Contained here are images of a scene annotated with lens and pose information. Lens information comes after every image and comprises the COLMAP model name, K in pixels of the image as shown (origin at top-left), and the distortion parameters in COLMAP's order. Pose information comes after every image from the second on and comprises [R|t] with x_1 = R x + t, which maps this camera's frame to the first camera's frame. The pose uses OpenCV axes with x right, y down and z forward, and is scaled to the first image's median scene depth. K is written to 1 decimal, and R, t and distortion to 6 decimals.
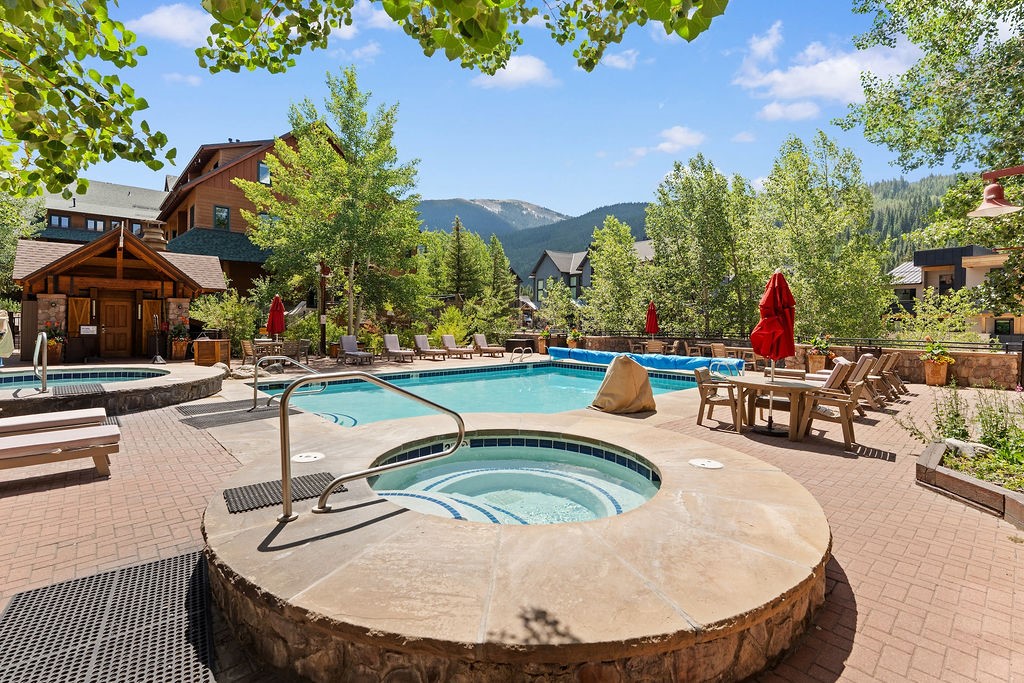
lens RADIAL K [[460.4, 0, 512.0], [0, 460.4, 341.5], [0, 0, 1]] dist [-0.000931, 0.000028]
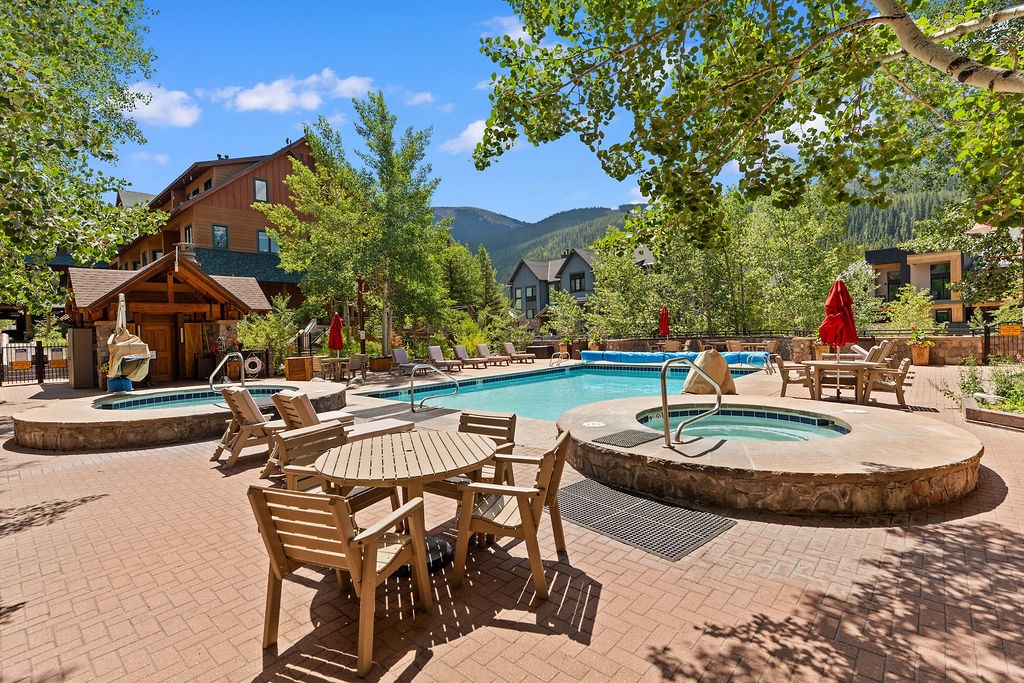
lens RADIAL K [[465.3, 0, 527.1], [0, 465.3, 350.8], [0, 0, 1]] dist [0.000256, -0.000084]
pose [[0.993747, -0.047572, 0.101018, -0.149663], [0.047519, 0.998866, 0.002935, 0.002047], [-0.101043, 0.001883, 0.994880, -0.077576]]
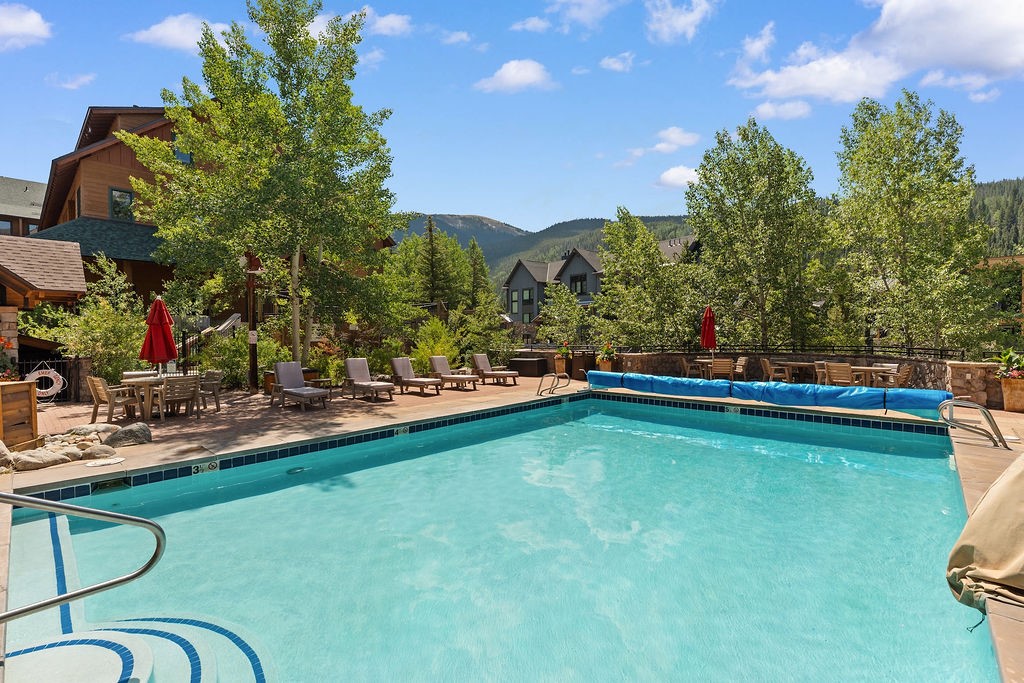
lens RADIAL K [[463.1, 0, 529.7], [0, 463.1, 346.4], [0, 0, 1]] dist [-0.009305, 0.000047]
pose [[0.993651, -0.018675, 0.110948, -0.081894], [0.020719, 0.999636, -0.017293, -0.014357], [-0.110585, 0.019482, 0.993676, 0.286261]]
